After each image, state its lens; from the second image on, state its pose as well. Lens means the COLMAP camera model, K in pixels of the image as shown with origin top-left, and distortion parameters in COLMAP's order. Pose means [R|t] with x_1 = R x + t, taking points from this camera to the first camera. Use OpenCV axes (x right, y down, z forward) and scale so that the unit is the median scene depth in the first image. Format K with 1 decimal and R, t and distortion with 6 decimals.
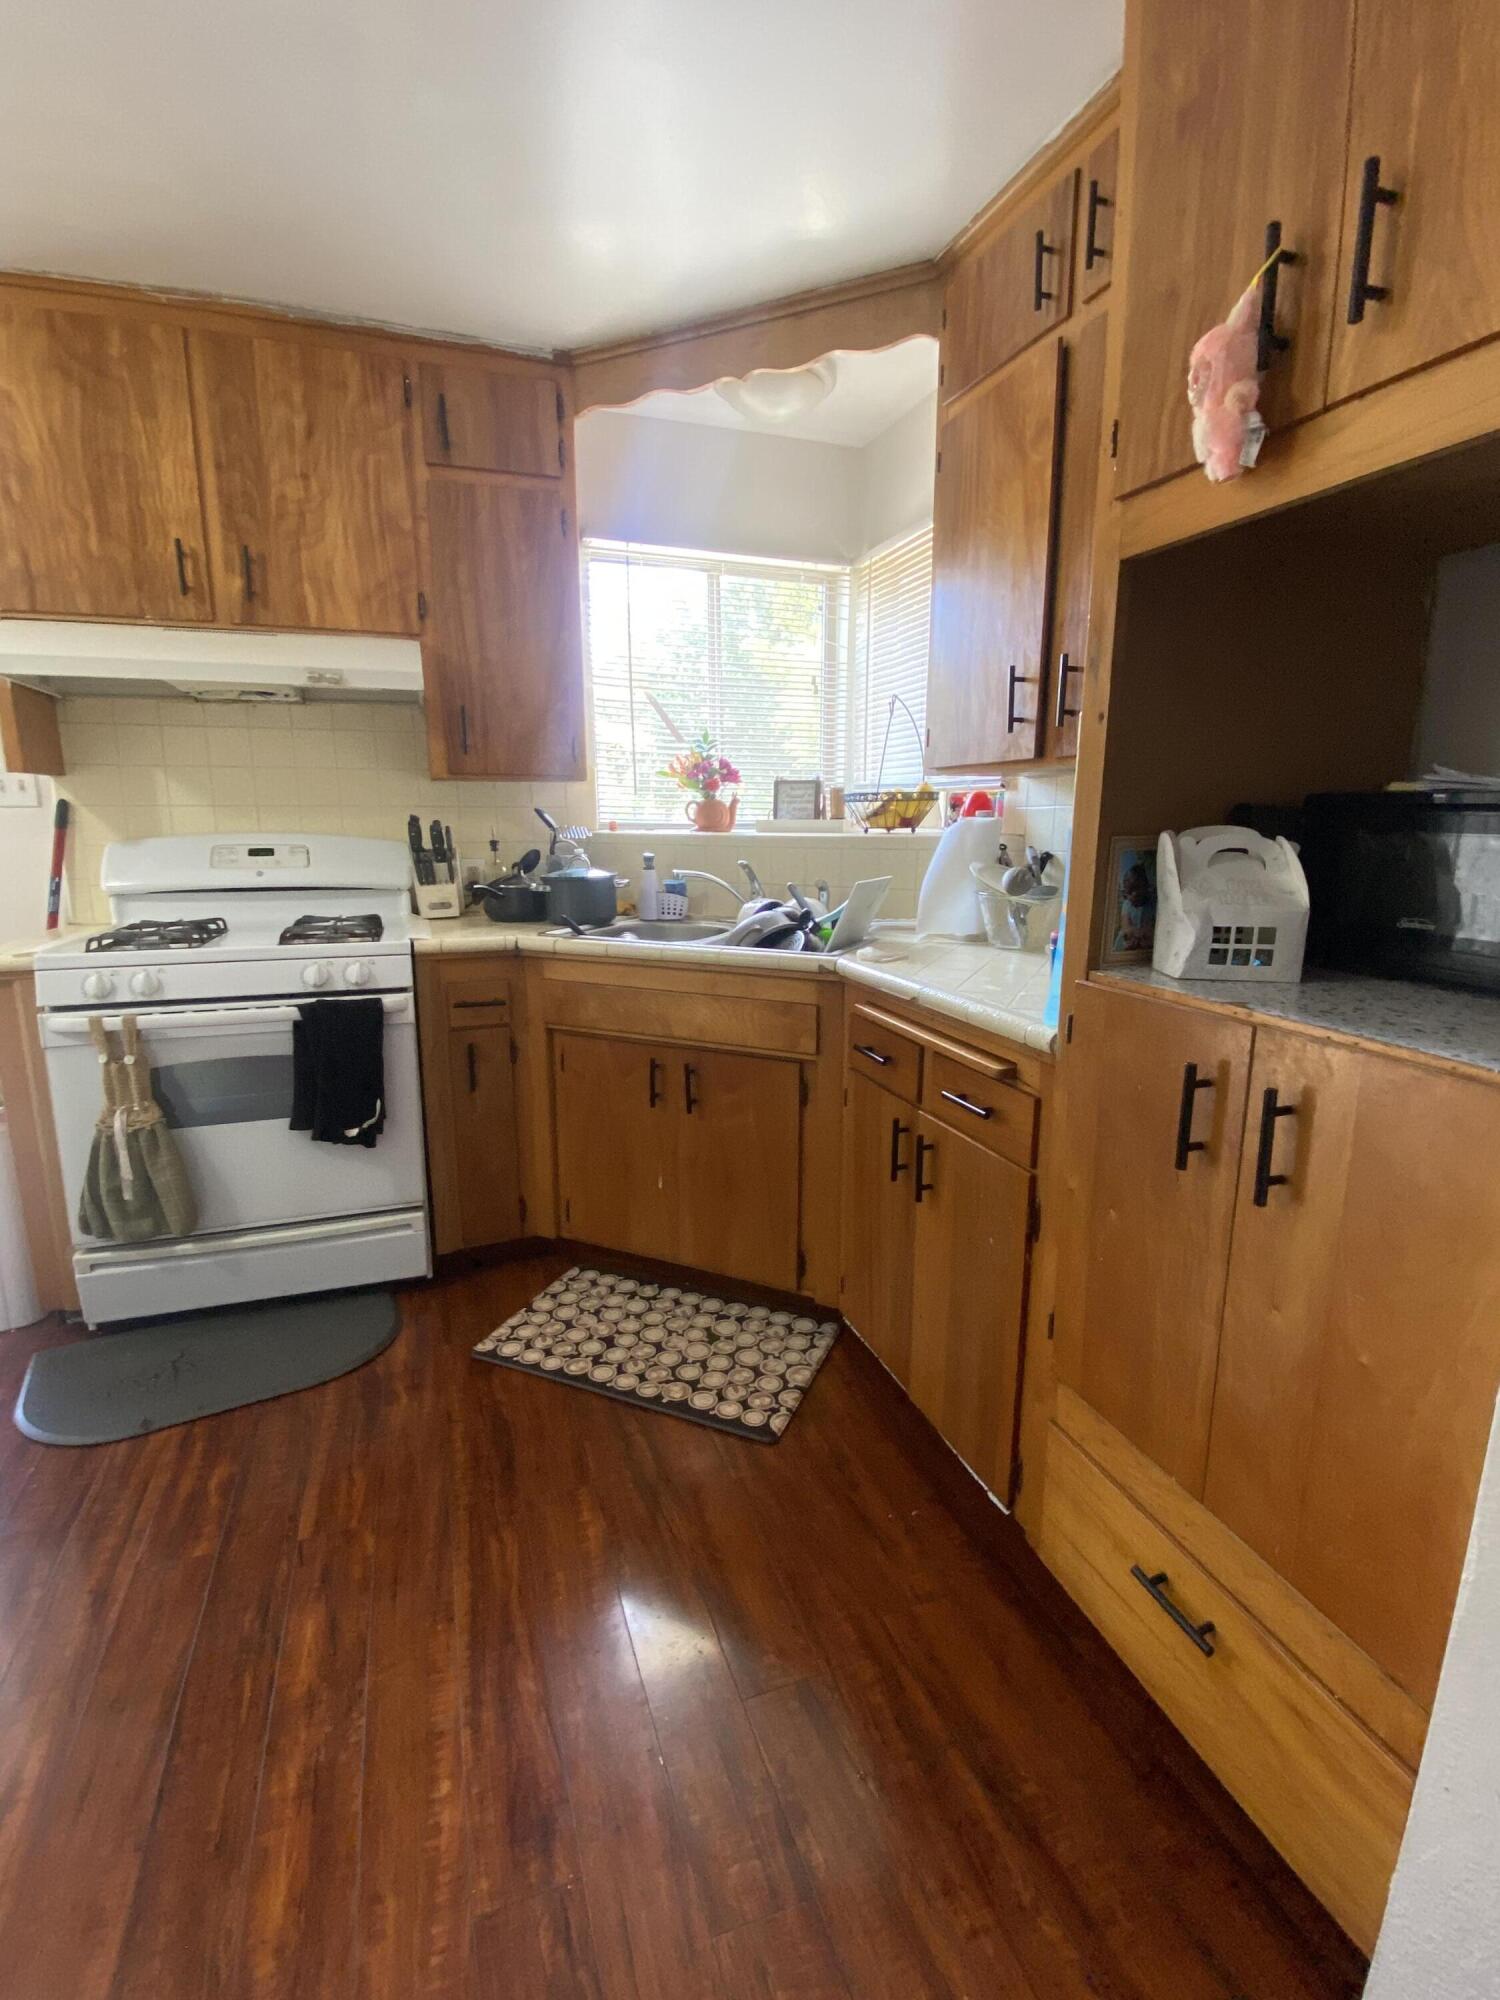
lens RADIAL K [[904.6, 0, 748.8], [0, 904.6, 997.7], [0, 0, 1]] dist [0.004250, -0.011601]
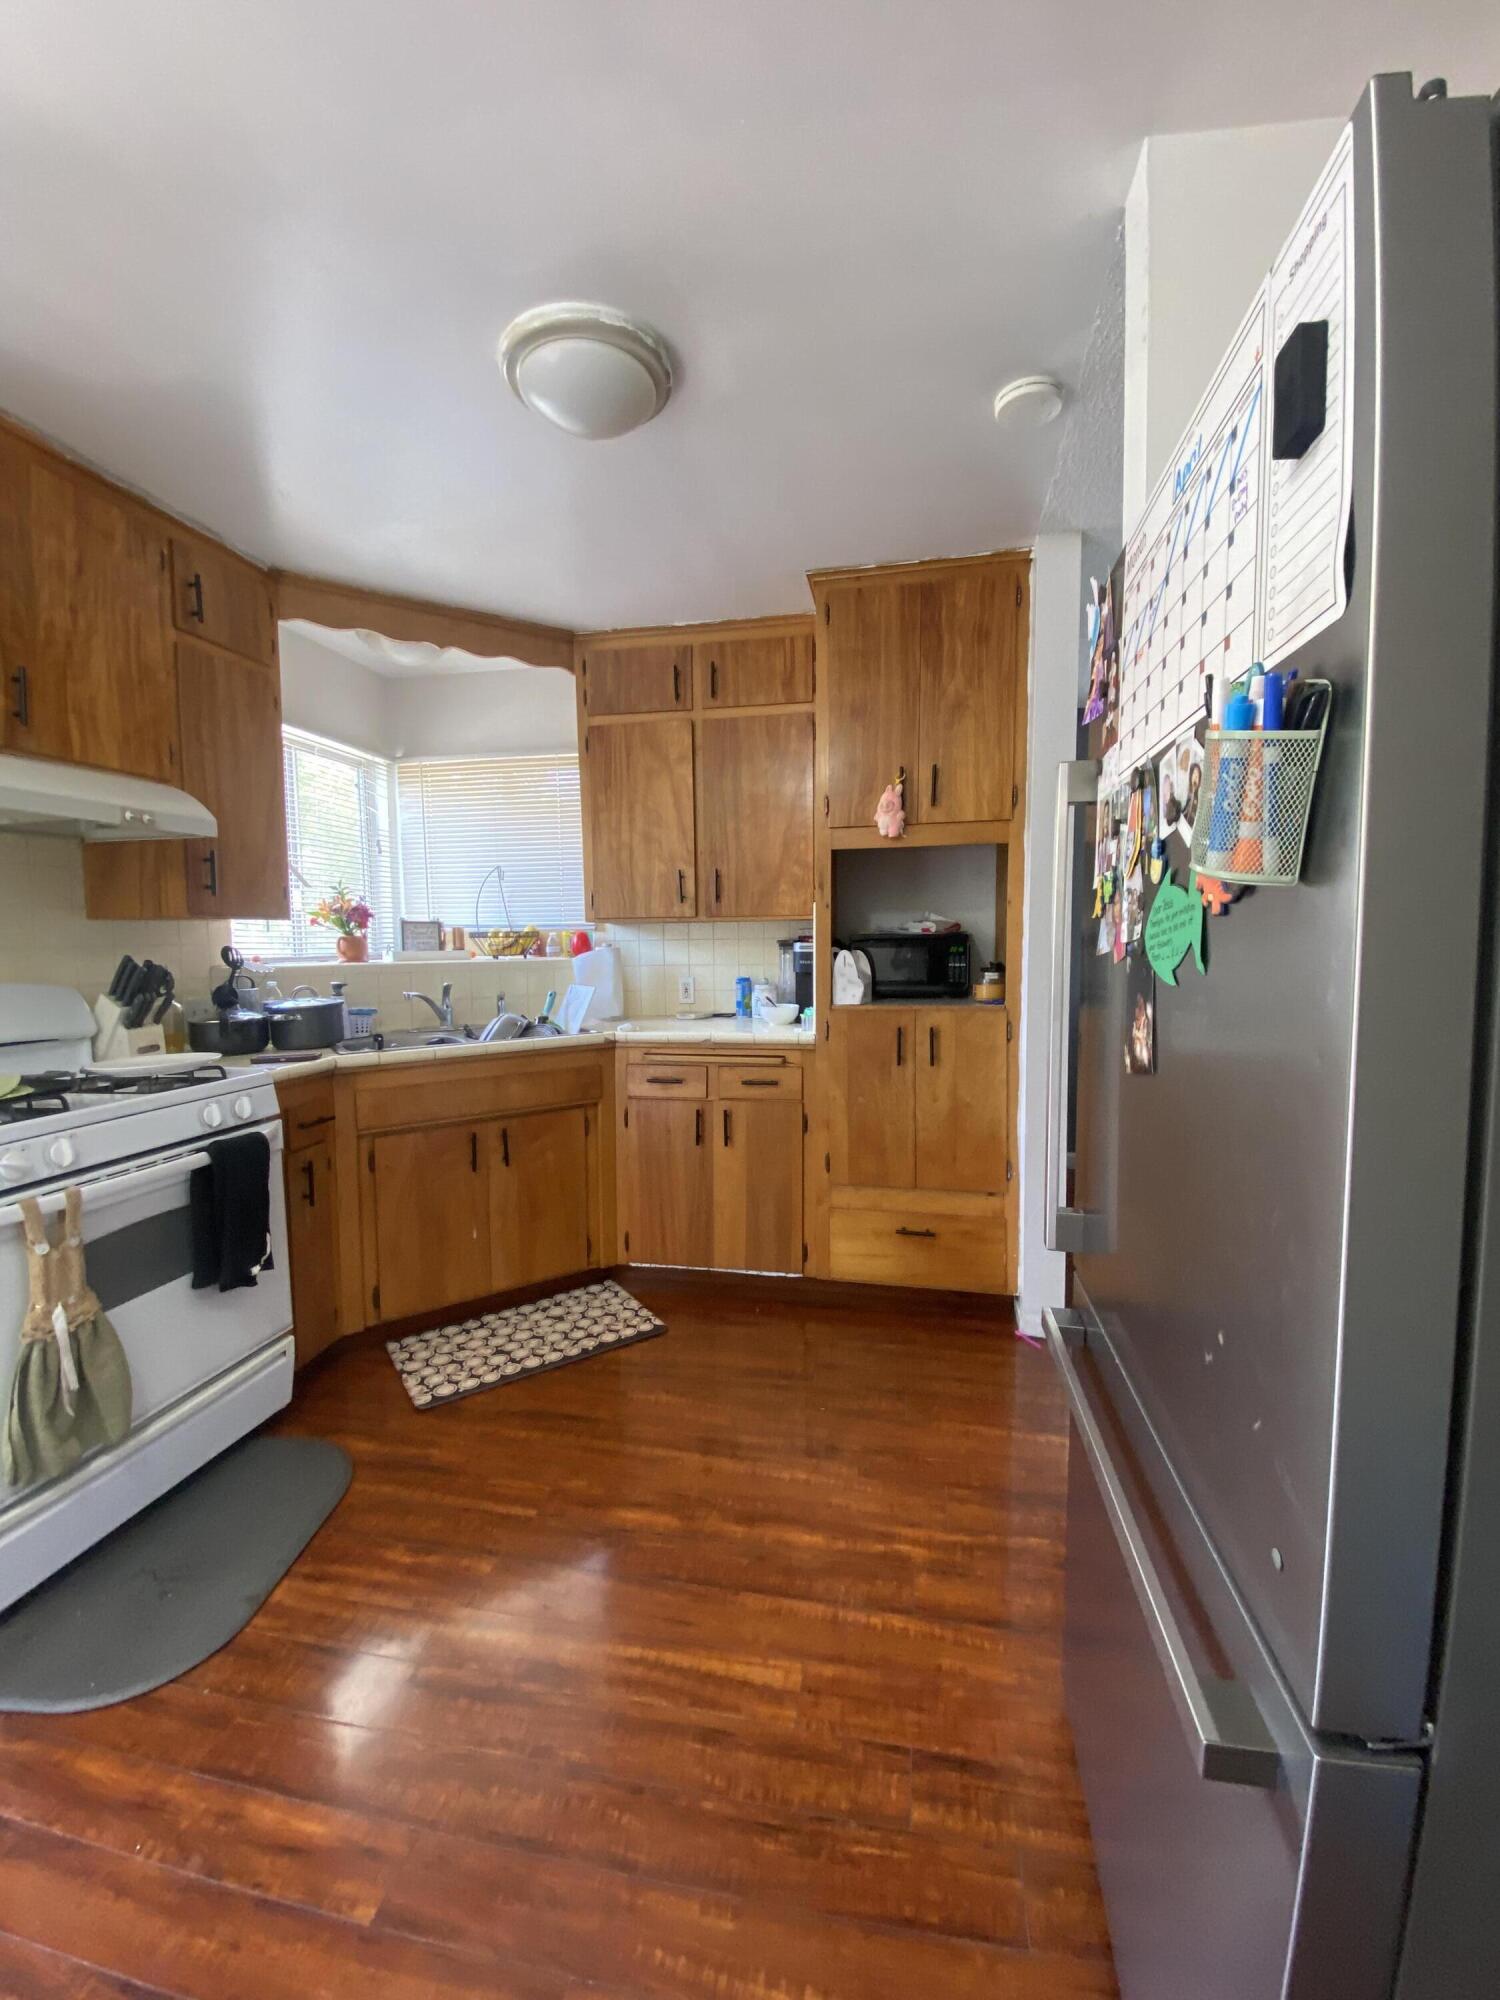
lens RADIAL K [[804.1, 0, 757.4], [0, 804.1, 991.8], [0, 0, 1]] dist [0.006038, -0.012743]
pose [[0.508584, -0.065349, 0.858529, -0.877287], [0.183452, 0.982444, -0.033894, -0.016398], [-0.841242, 0.174737, 0.511644, 0.024799]]
